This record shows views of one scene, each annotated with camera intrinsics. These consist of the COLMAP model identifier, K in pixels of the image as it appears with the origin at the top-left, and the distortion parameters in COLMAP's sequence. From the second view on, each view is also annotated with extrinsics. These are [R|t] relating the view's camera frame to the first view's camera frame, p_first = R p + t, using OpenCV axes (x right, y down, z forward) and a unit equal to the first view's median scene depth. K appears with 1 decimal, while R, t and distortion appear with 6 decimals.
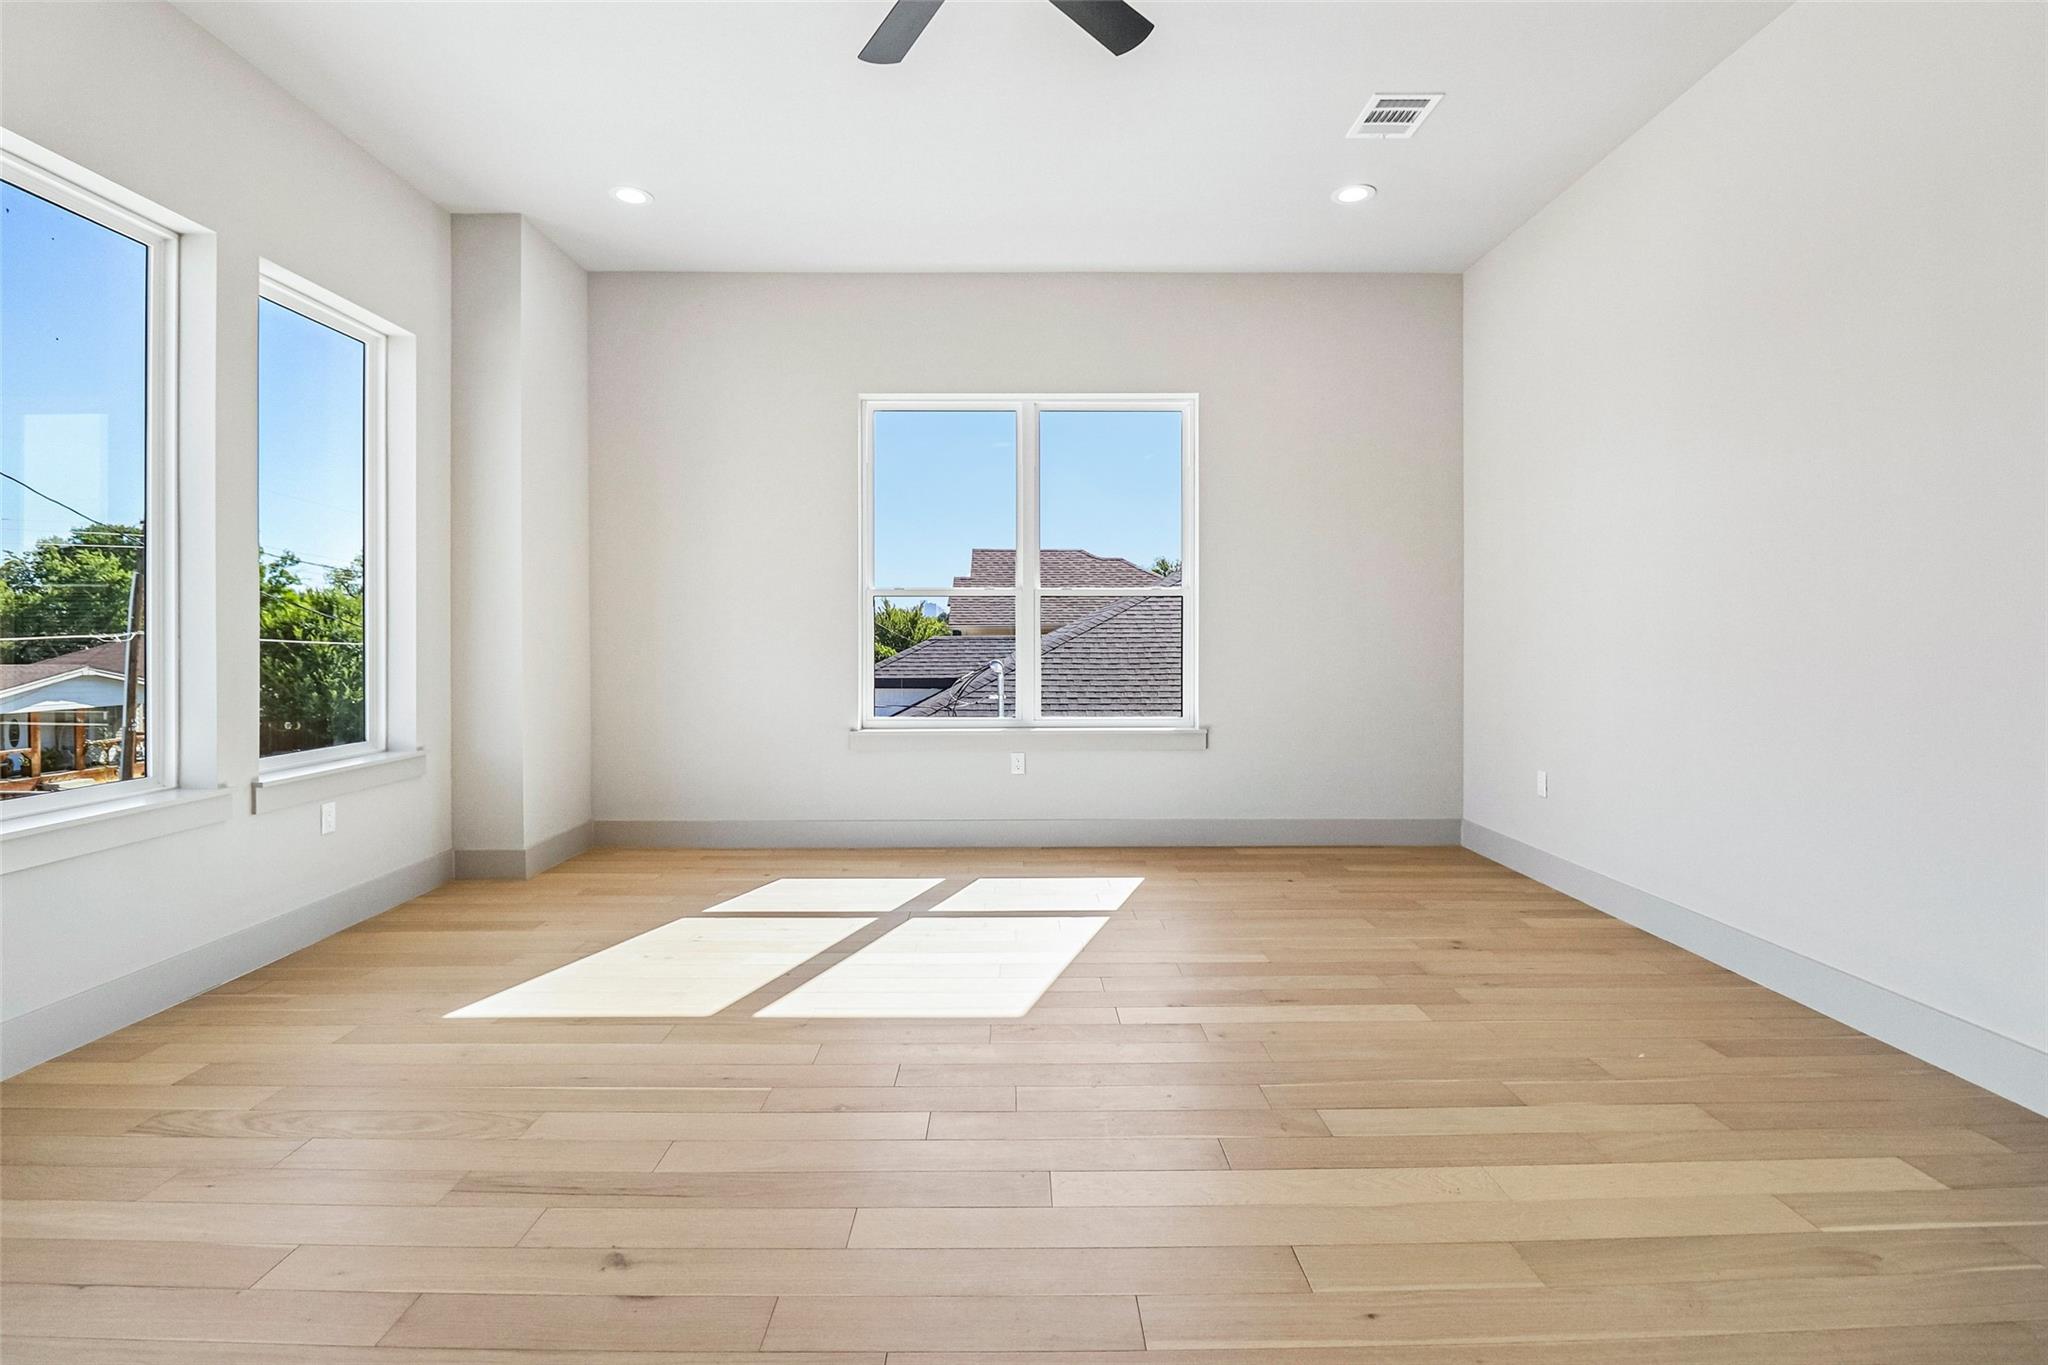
lens RADIAL K [[968.3, 0, 1012.6], [0, 968.3, 638.5], [0, 0, 1]] dist [-0.010953, -0.000655]
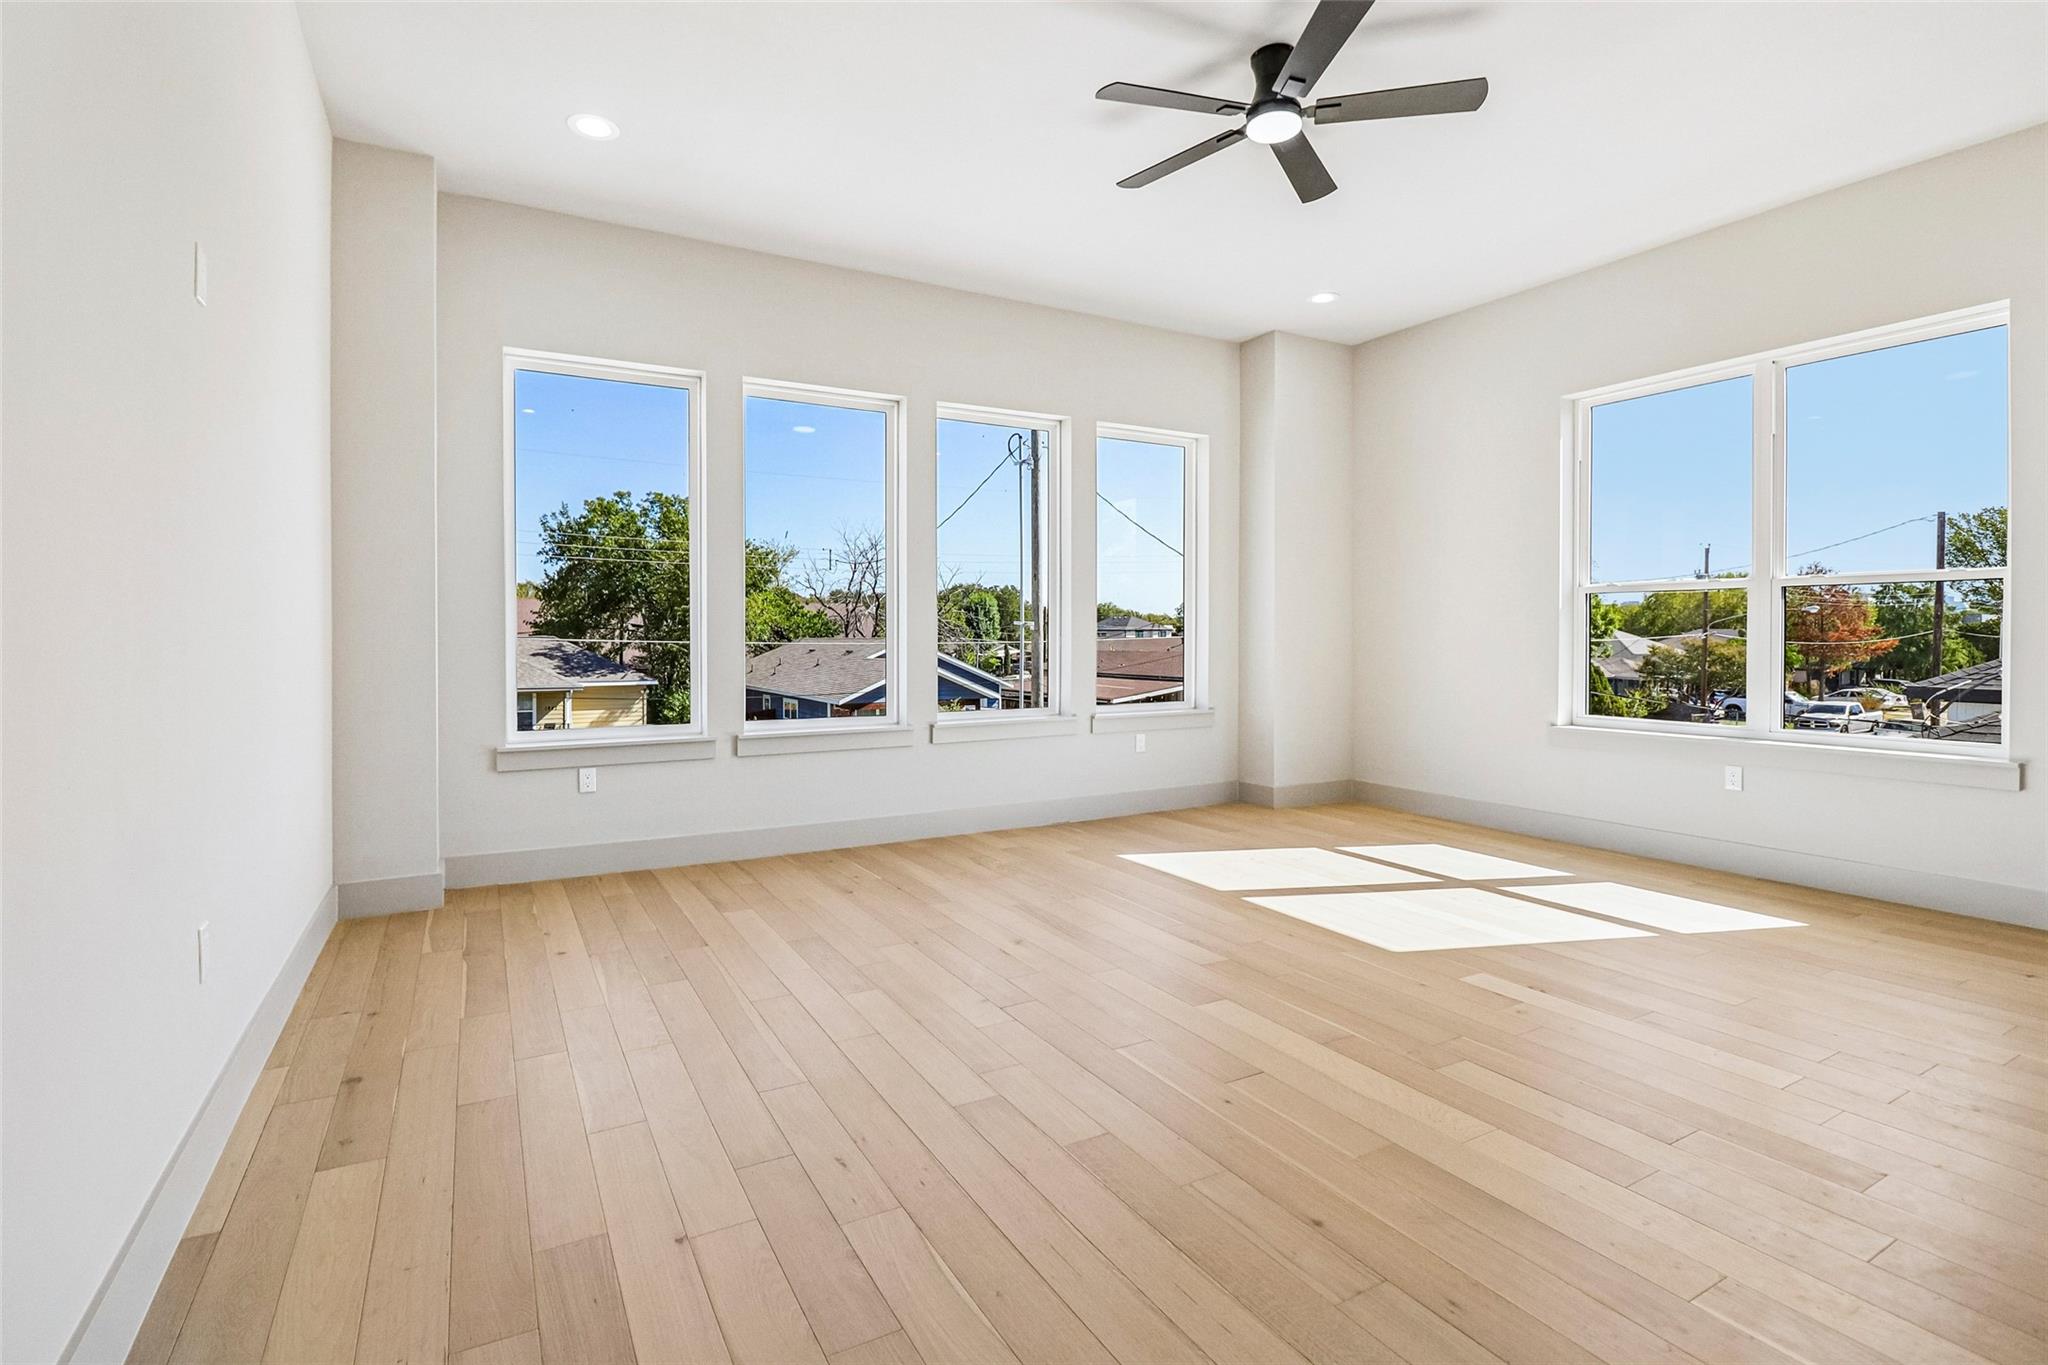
lens RADIAL K [[968.3, 0, 1012.6], [0, 968.3, 638.5], [0, 0, 1]] dist [-0.010953, -0.000655]
pose [[0.476601, 0.005104, -0.879105, 0.543213], [-0.001109, 0.999986, 0.005205, -0.002636], [0.879119, -0.001506, 0.476600, 0.004950]]
